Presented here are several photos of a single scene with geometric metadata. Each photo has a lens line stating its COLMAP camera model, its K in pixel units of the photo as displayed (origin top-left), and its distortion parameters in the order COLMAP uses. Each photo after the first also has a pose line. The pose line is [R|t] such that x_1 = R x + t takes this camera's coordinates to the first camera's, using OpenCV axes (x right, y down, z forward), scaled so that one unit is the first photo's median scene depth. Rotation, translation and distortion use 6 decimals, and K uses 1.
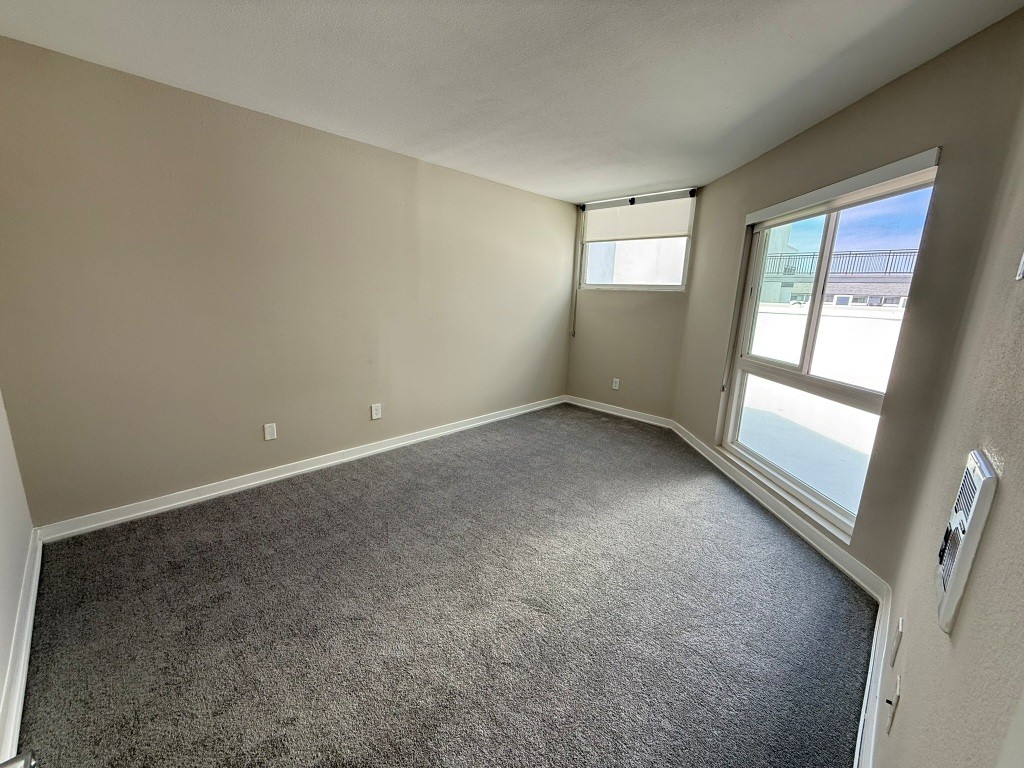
lens RADIAL K [[408.5, 0, 508.7], [0, 408.5, 384.0], [0, 0, 1]] dist [0.000646, -0.000341]
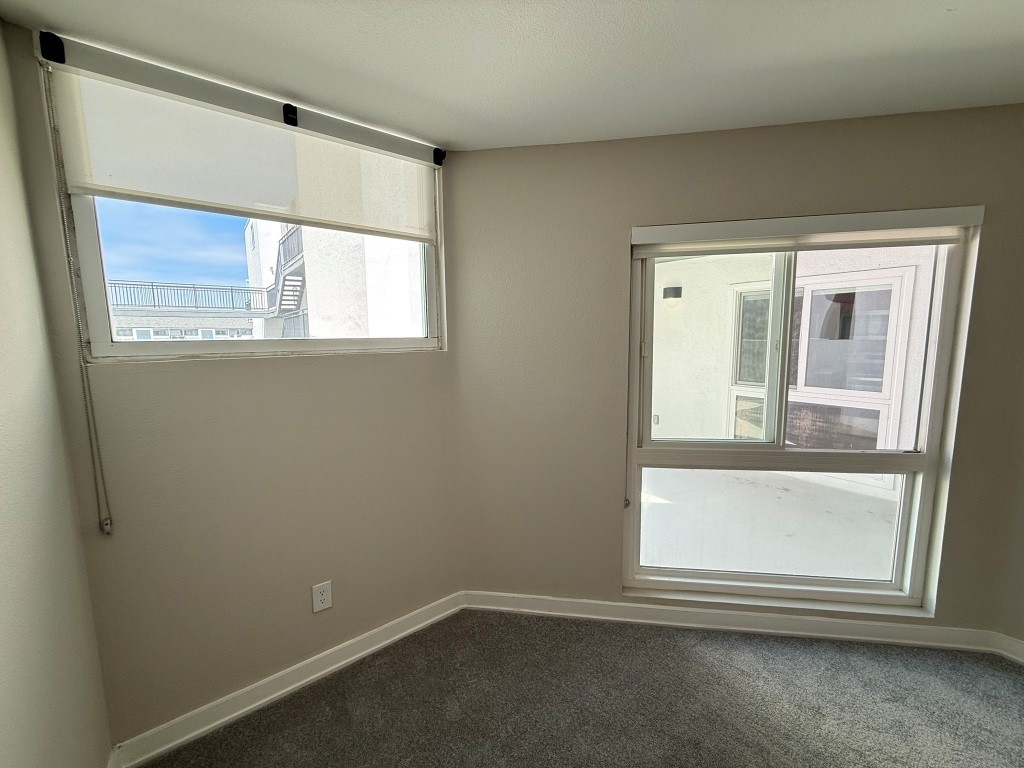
lens RADIAL K [[408.5, 0, 508.7], [0, 408.5, 384.0], [0, 0, 1]] dist [0.000646, -0.000341]
pose [[0.141147, -0.156130, 0.977600, -0.064730], [0.229969, 0.965644, 0.121017, -0.235069], [-0.962908, 0.207737, 0.172203, 0.867457]]
